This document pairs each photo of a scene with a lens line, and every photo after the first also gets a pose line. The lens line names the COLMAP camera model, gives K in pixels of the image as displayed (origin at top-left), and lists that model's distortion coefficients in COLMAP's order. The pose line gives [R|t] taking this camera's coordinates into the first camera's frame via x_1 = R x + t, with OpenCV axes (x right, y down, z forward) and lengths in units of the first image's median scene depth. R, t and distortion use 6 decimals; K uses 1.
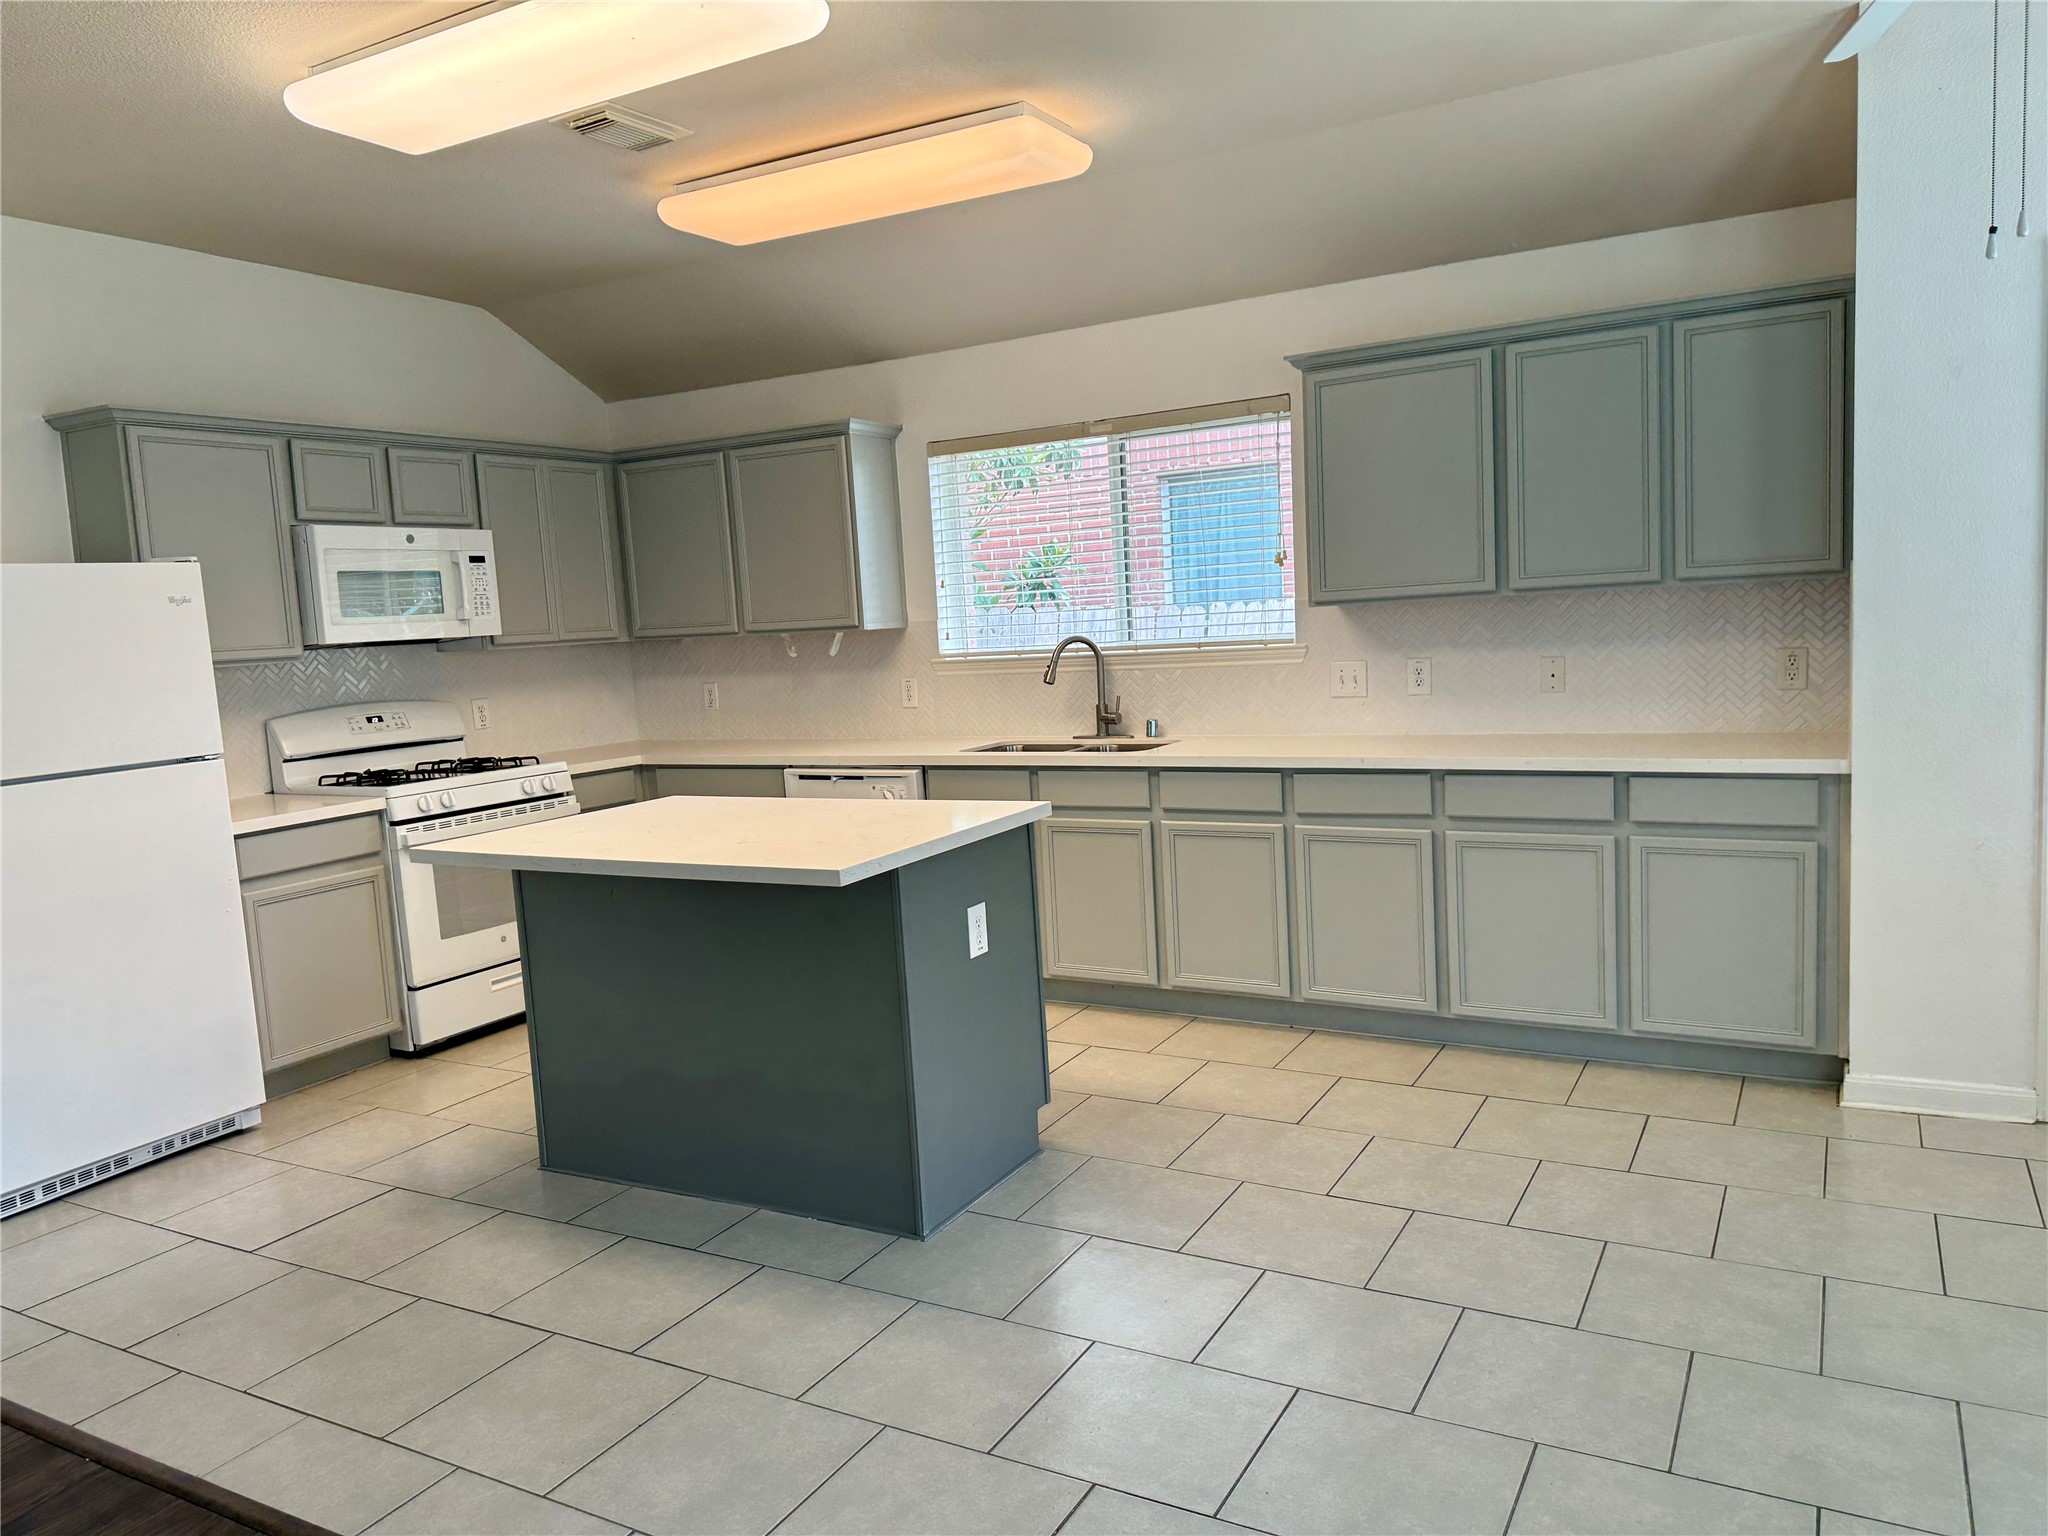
lens RADIAL K [[1437.5, 0, 1033.1], [0, 1437.5, 762.9], [0, 0, 1]] dist [0.118868, -0.176503]
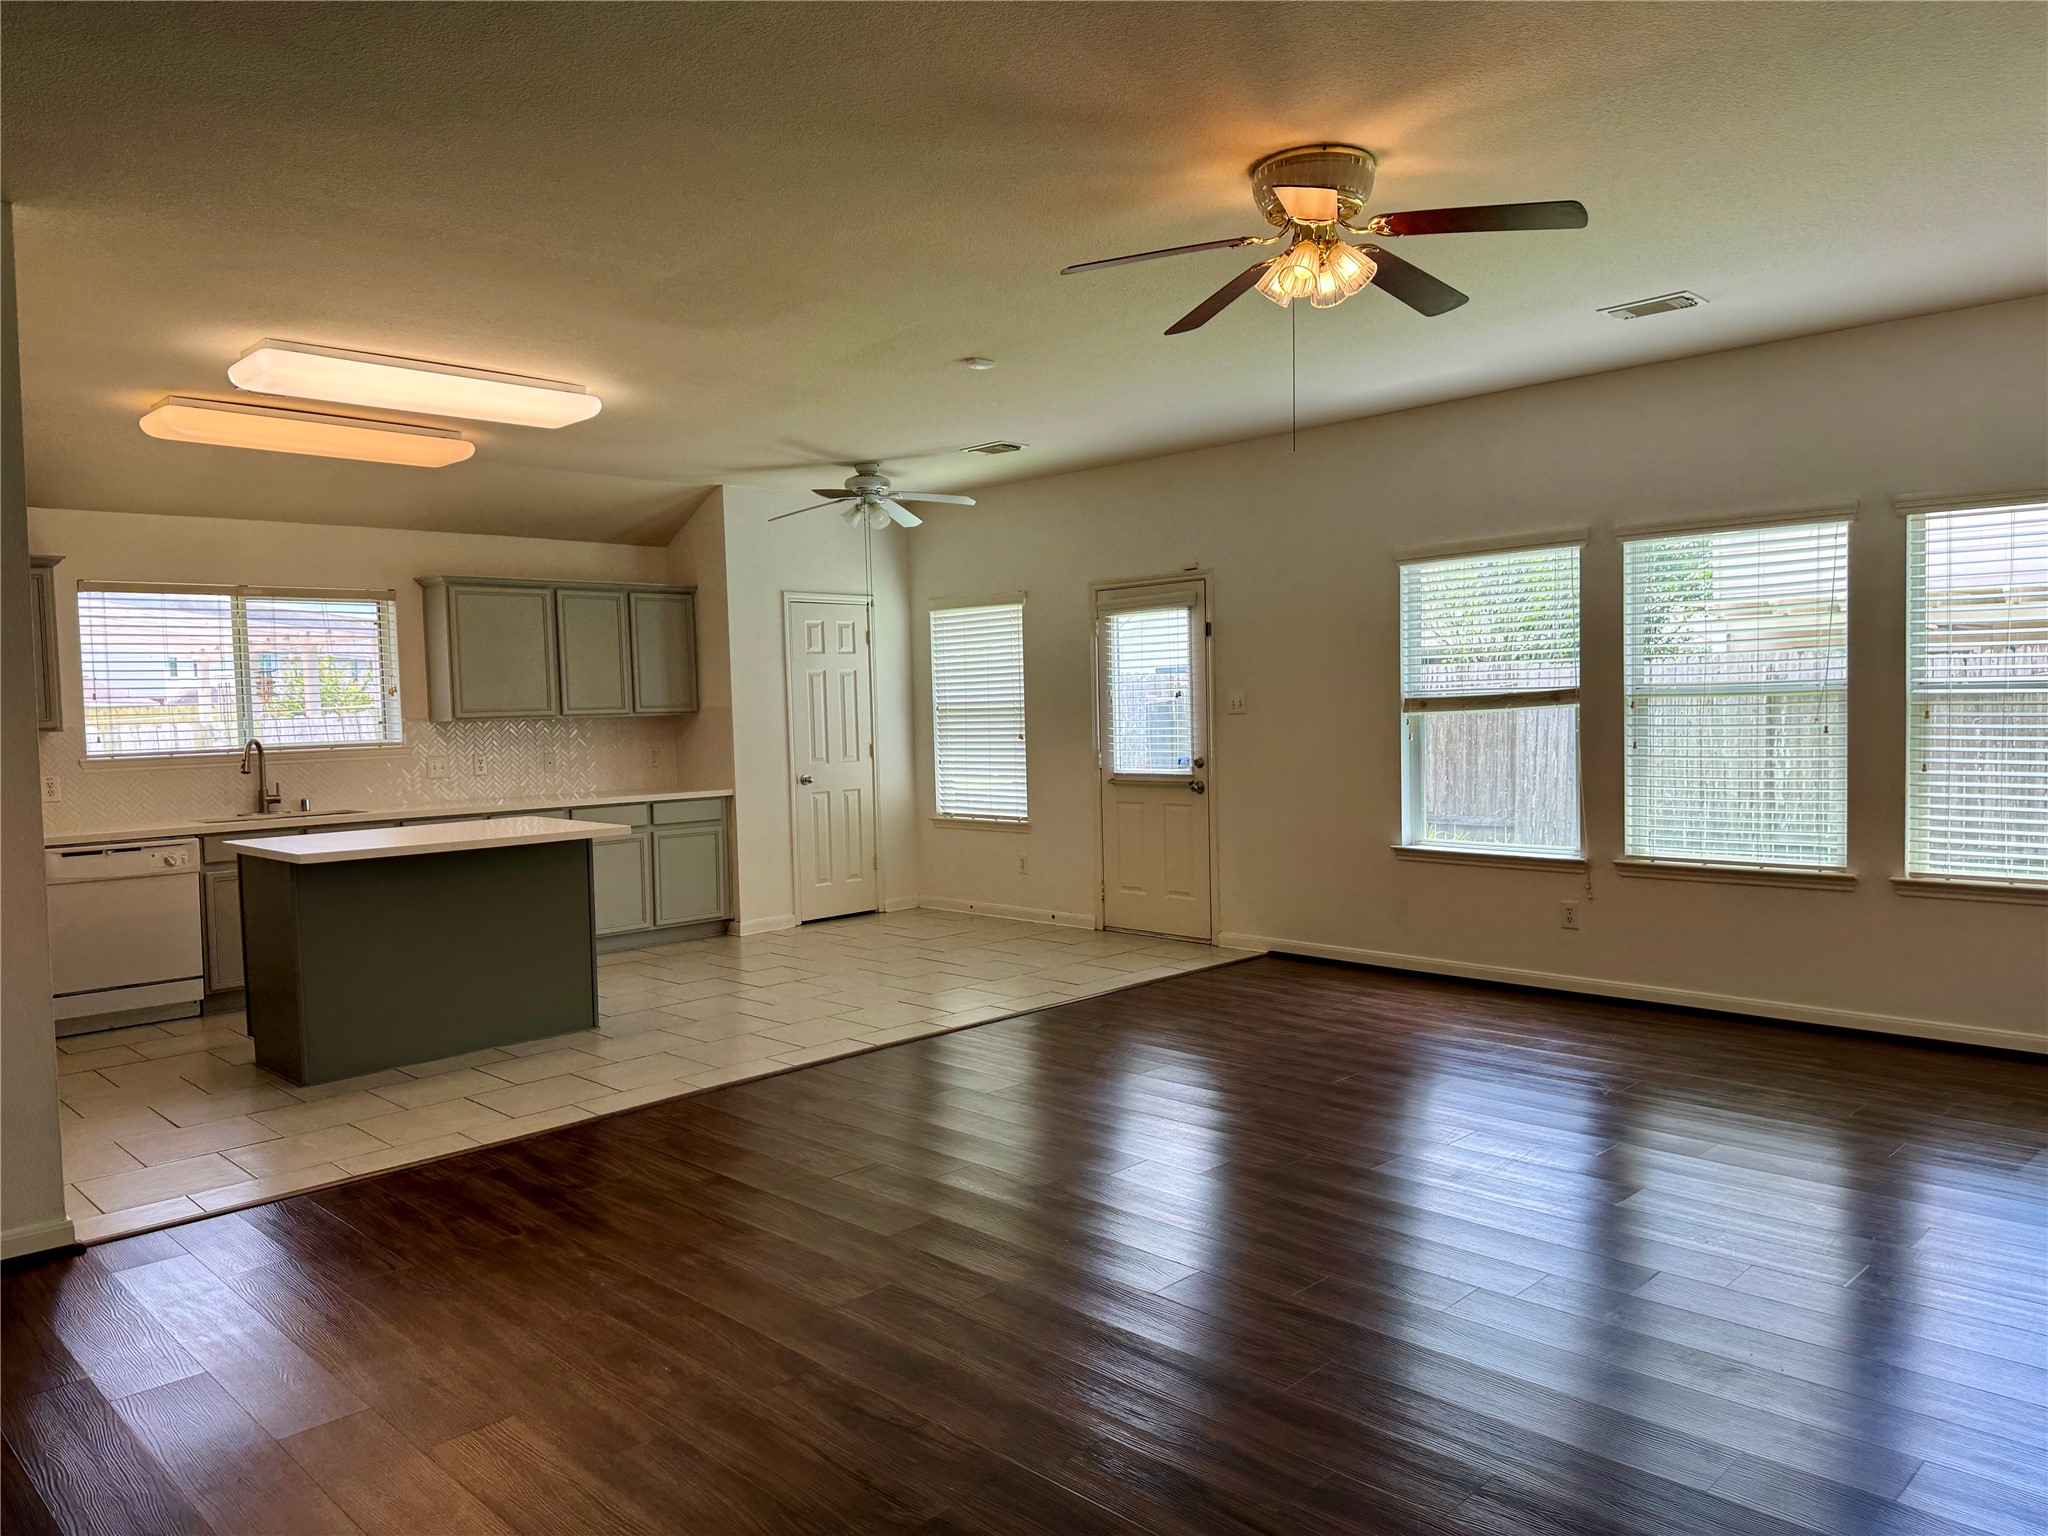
lens RADIAL K [[1426.6, 0, 1024.0], [0, 1426.6, 768.0], [0, 0, 1]] dist [0.144478, -0.201083]
pose [[0.280923, 0.002649, 0.959727, -1.206099], [0.111763, 0.993102, -0.035455, 0.077035], [-0.953201, 0.117222, 0.278689, -0.084984]]
